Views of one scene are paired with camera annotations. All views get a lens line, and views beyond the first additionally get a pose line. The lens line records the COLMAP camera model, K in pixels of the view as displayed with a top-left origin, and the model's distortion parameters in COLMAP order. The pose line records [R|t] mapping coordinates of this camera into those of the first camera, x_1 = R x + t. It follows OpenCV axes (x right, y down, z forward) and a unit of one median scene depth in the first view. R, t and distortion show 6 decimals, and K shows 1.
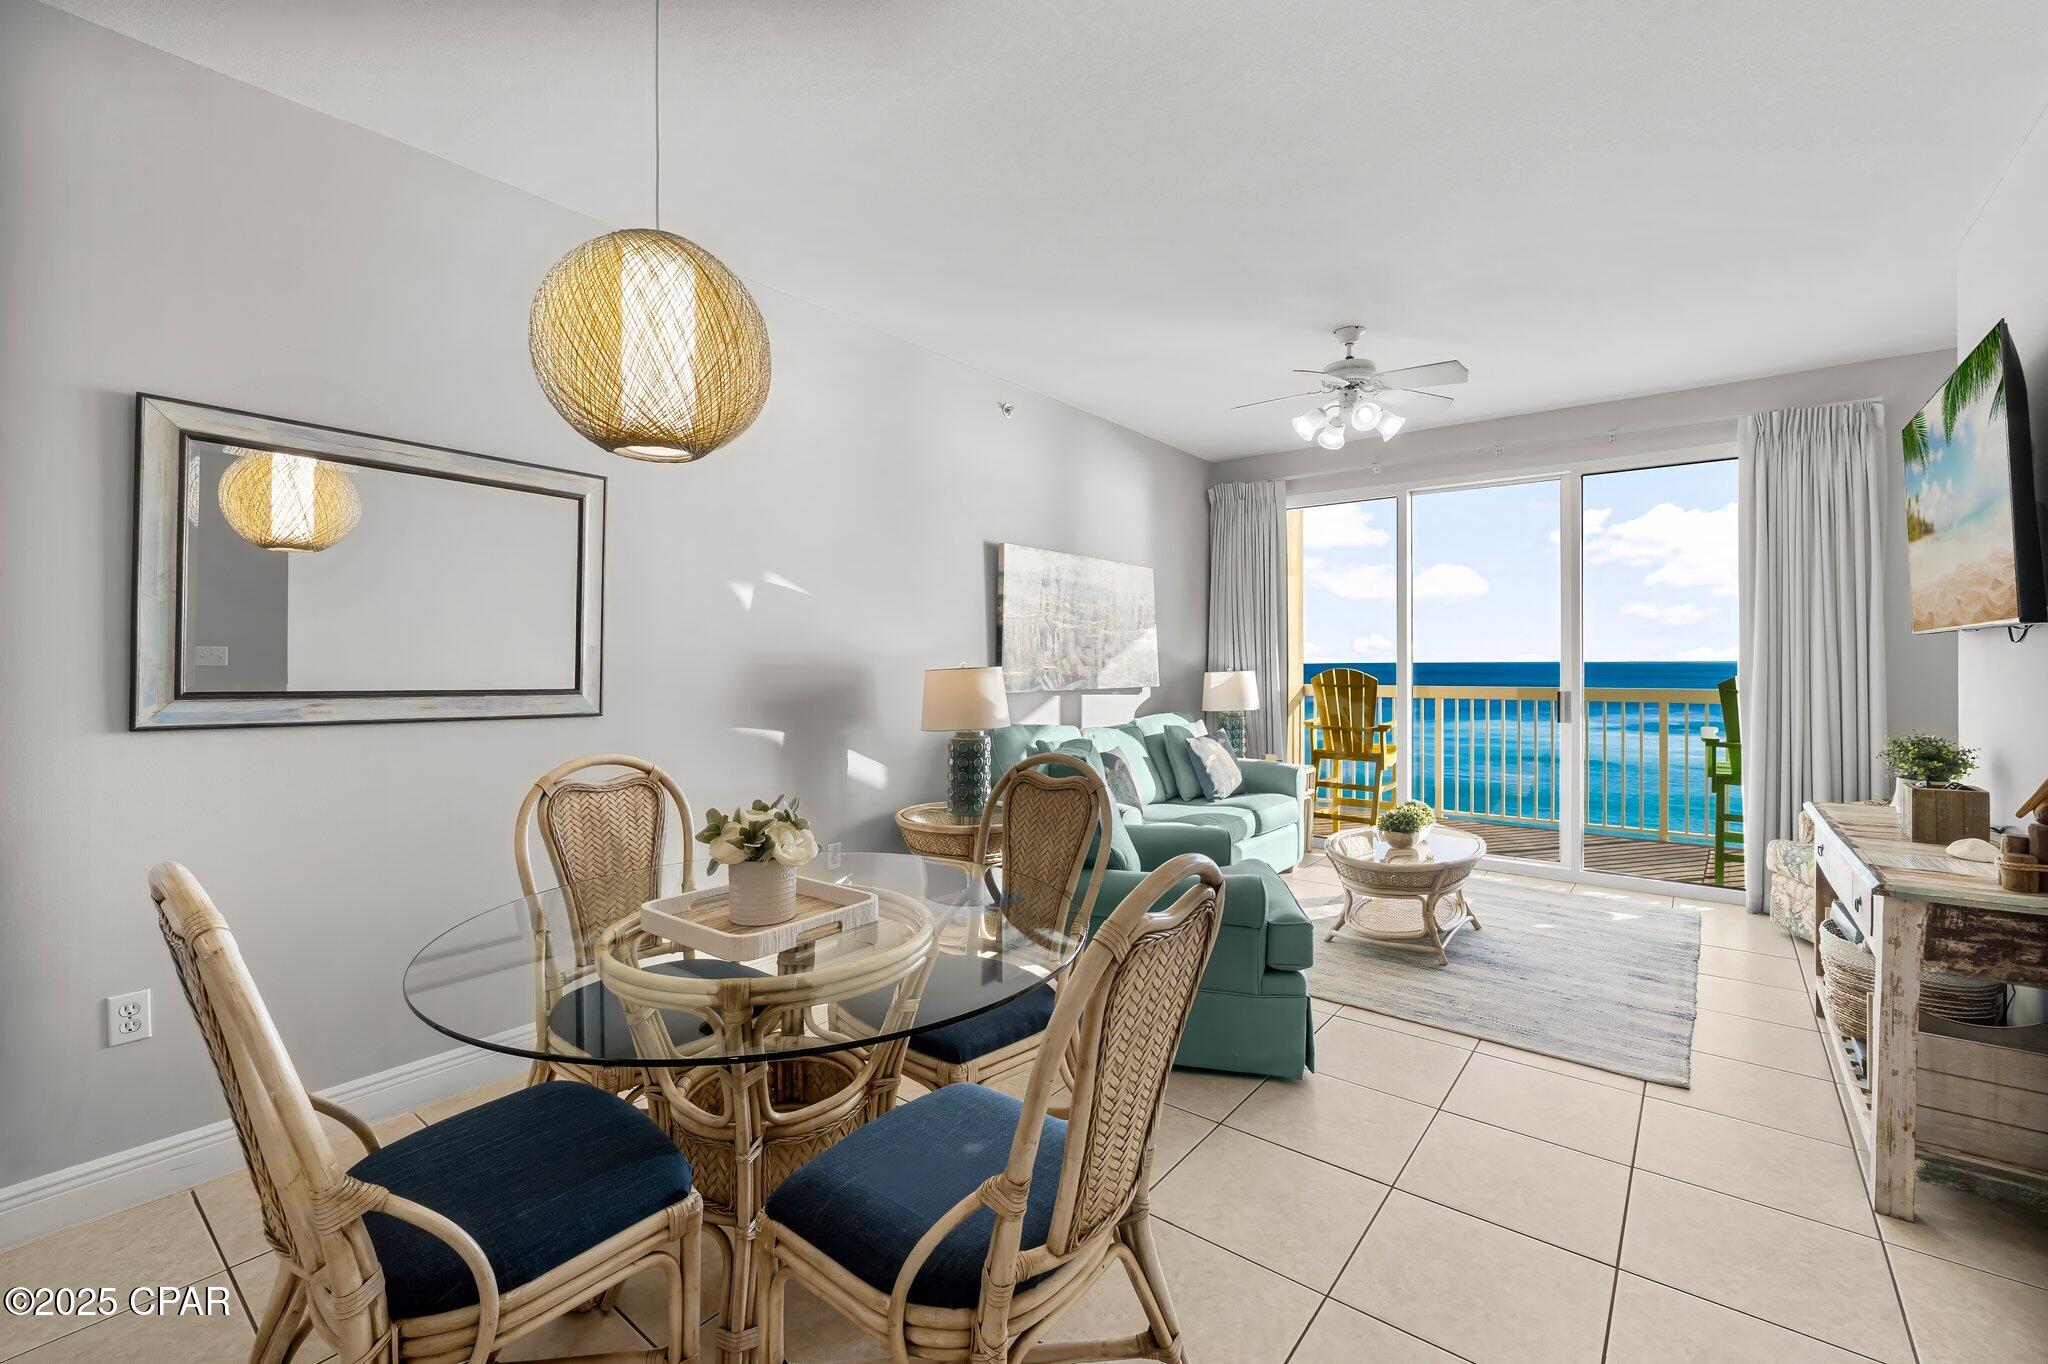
lens RADIAL K [[868.1, 0, 1031.3], [0, 868.1, 670.9], [0, 0, 1]] dist [-0.002340, -0.000081]
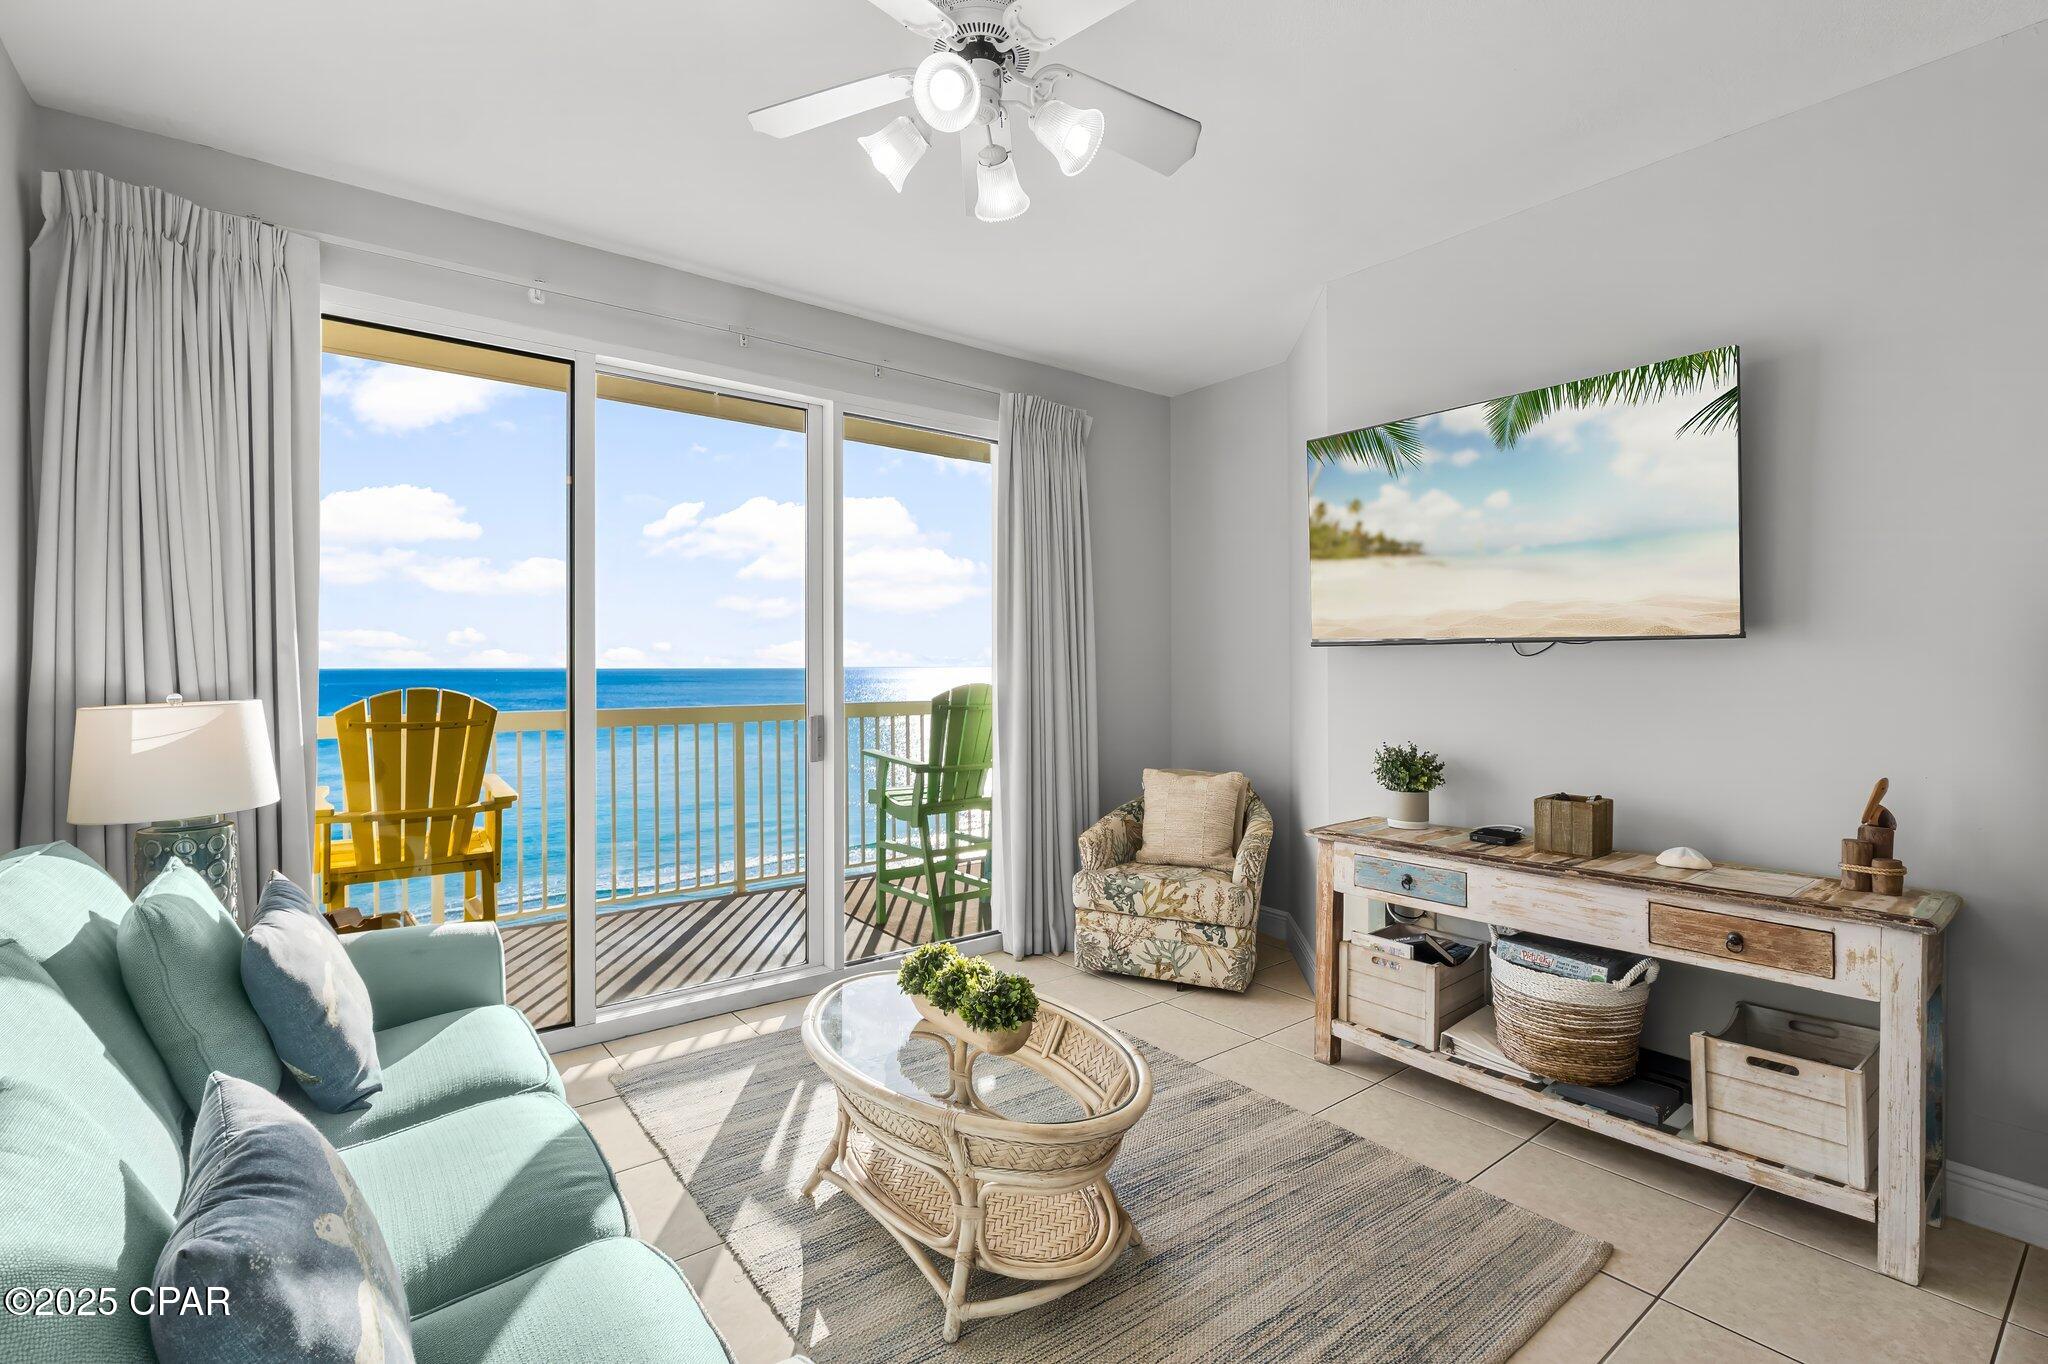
lens RADIAL K [[929.2, 0, 1030.0], [0, 929.2, 668.8], [0, 0, 1]] dist [-0.006766, -0.000304]
pose [[0.234955, 0.001328, 0.972005, -0.067723], [0.011516, 0.999925, -0.004150, -0.009328], [-0.971938, 0.012169, 0.234922, 0.661206]]
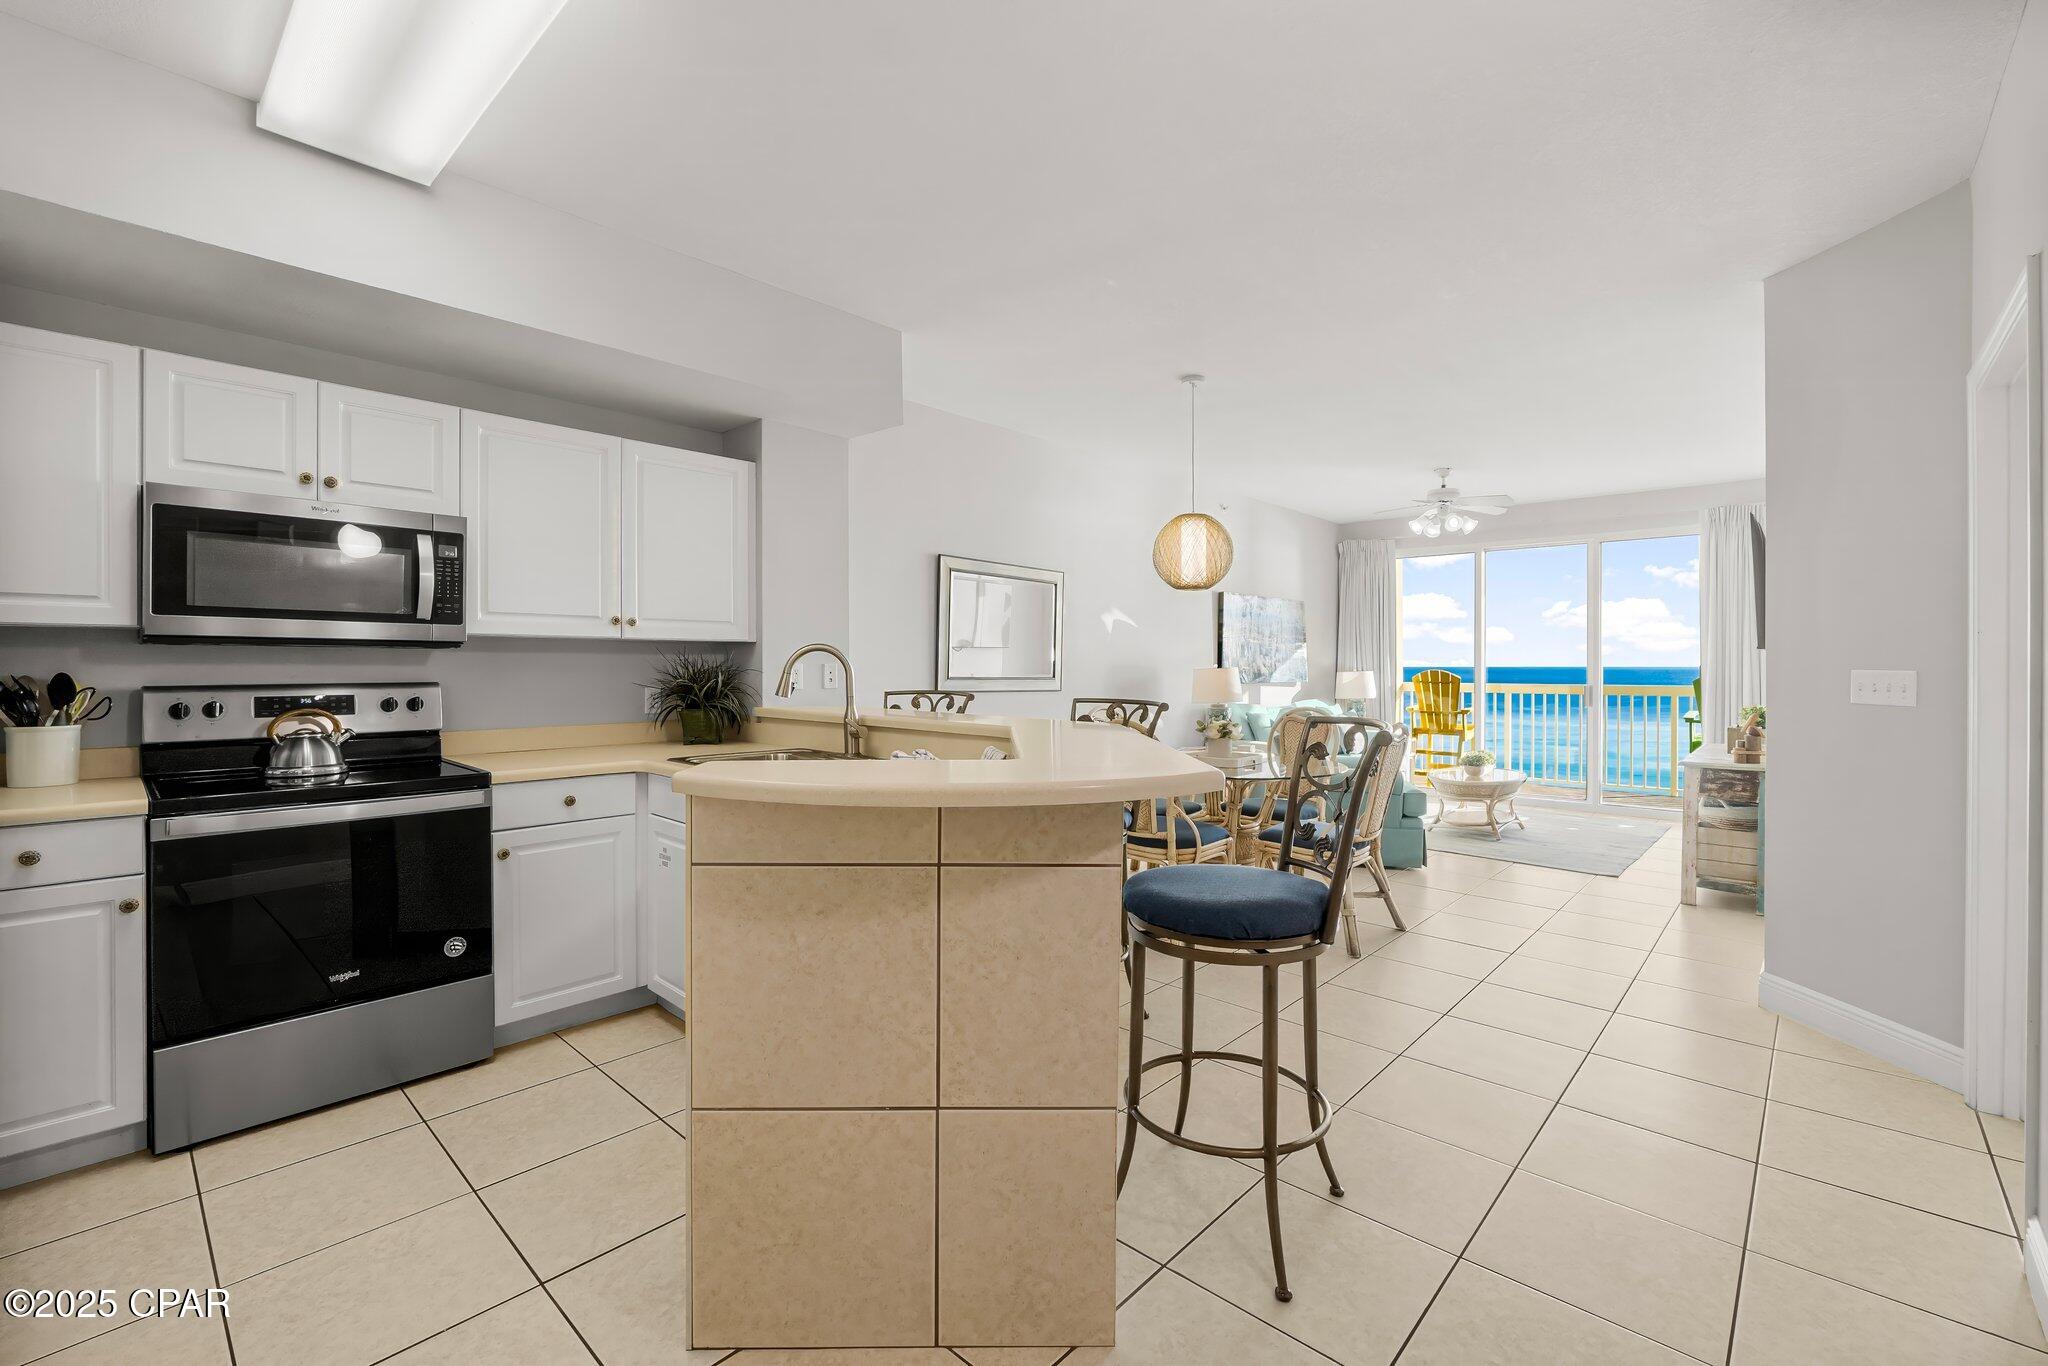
lens RADIAL K [[868.1, 0, 1031.3], [0, 868.1, 671.9], [0, 0, 1]] dist [-0.002340, -0.000081]
pose [[0.996763, 0.006419, -0.080134, -0.228827], [-0.006556, 0.999977, -0.001441, 0.007667], [0.080123, 0.001962, 0.996783, -0.575997]]
